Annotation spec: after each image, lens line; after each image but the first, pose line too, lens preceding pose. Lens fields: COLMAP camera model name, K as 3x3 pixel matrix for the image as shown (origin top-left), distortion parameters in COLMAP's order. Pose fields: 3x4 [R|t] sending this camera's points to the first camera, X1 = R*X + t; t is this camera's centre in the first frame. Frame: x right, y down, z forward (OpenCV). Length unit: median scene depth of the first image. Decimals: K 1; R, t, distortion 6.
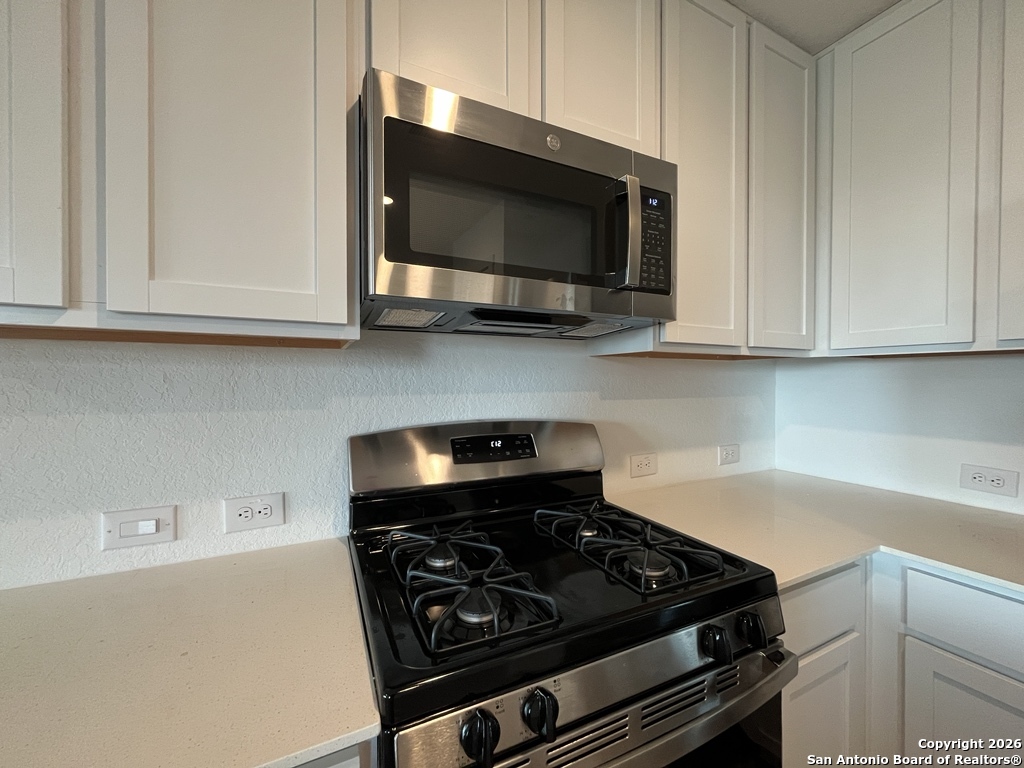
lens RADIAL K [[412.3, 0, 512.3], [0, 412.3, 386.3], [0, 0, 1]] dist [-0.003977, 0.000361]
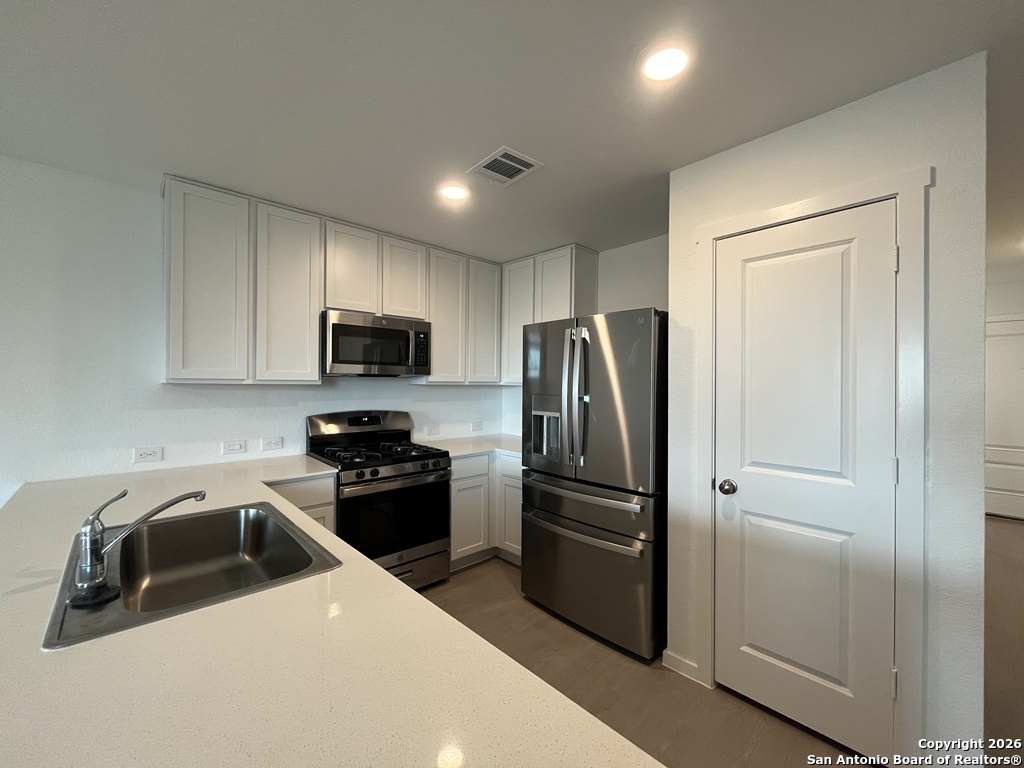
lens RADIAL K [[412.3, 0, 513.4], [0, 412.3, 387.3], [0, 0, 1]] dist [-0.003977, 0.000361]
pose [[0.956515, 0.006641, 0.291608, 0.104532], [-0.006312, 0.999978, -0.002070, -0.070038], [-0.291615, 0.000139, 0.956536, -1.954376]]
